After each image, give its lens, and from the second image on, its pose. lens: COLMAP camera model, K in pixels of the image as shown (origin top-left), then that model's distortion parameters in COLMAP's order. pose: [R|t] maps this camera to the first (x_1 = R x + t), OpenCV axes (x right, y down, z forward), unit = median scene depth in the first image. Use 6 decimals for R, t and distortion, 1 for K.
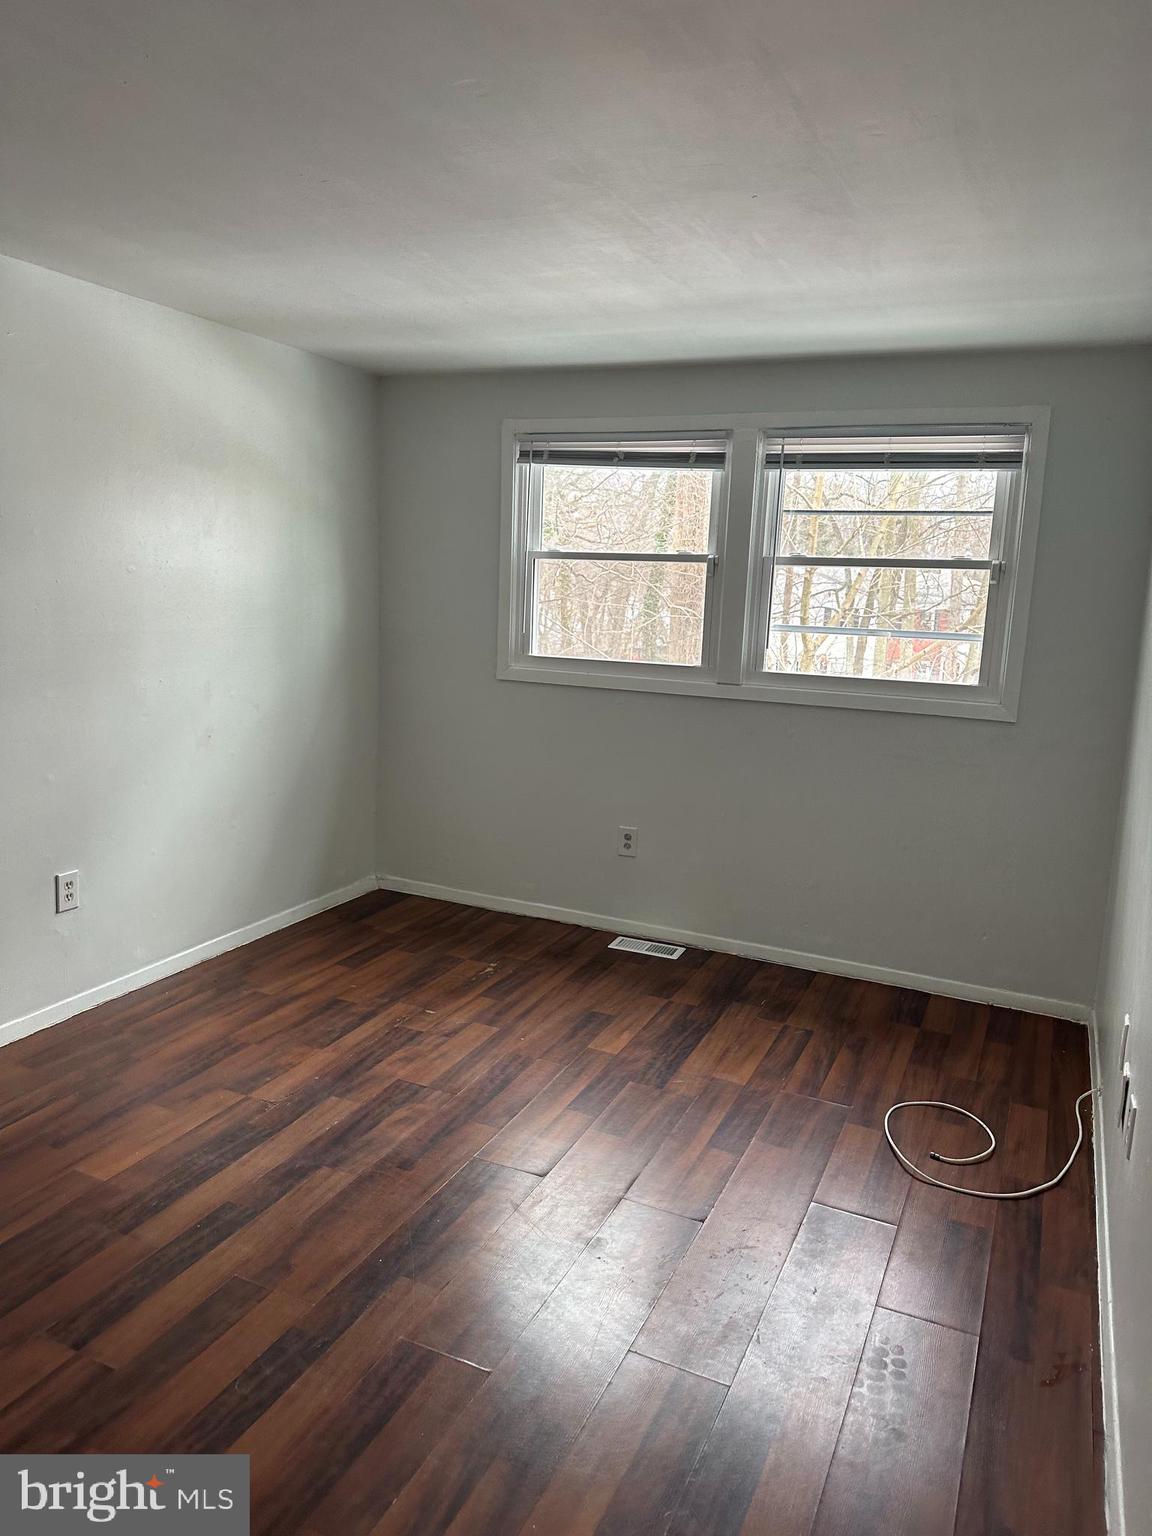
lens RADIAL K [[1094.7, 0, 585.2], [0, 1094.7, 763.1], [0, 0, 1]] dist [0.064685, -0.081155]
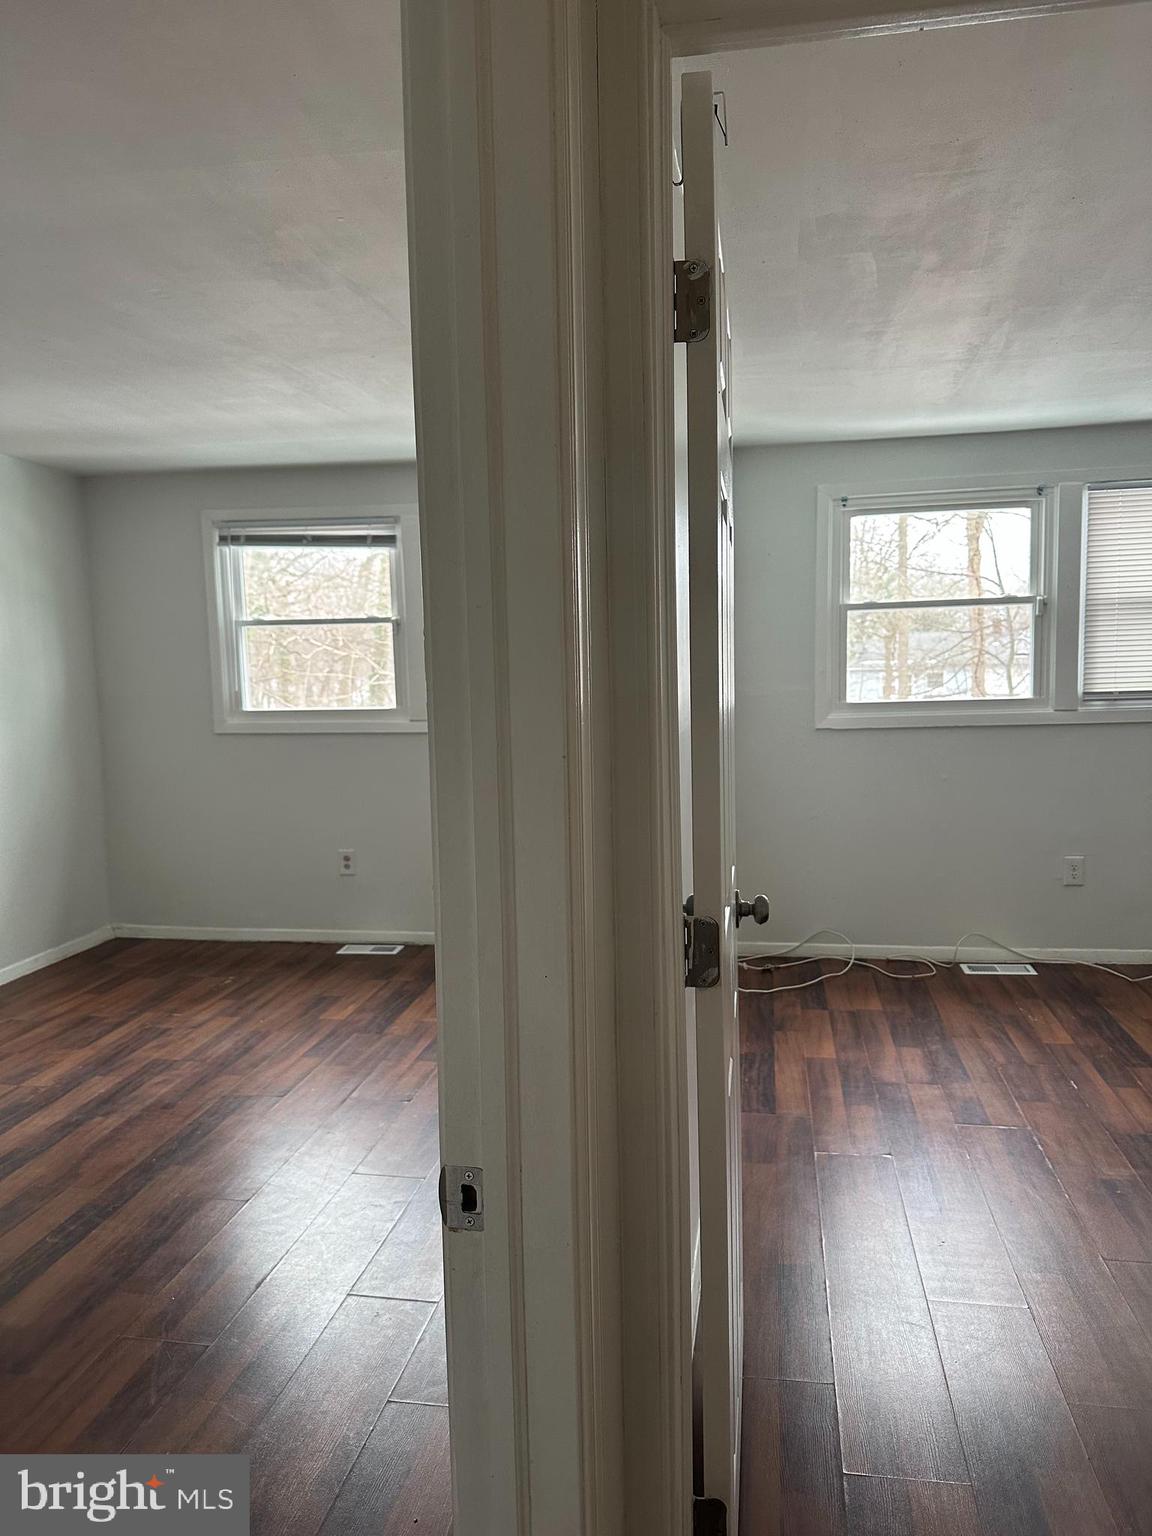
lens RADIAL K [[1094.7, 0, 588.5], [0, 1094.7, 759.4], [0, 0, 1]] dist [0.064685, -0.081155]
pose [[0.966668, -0.085425, 0.241363, 0.020717], [0.102409, 0.993009, -0.058698, 0.075587], [-0.234662, 0.081459, 0.968658, -0.261743]]
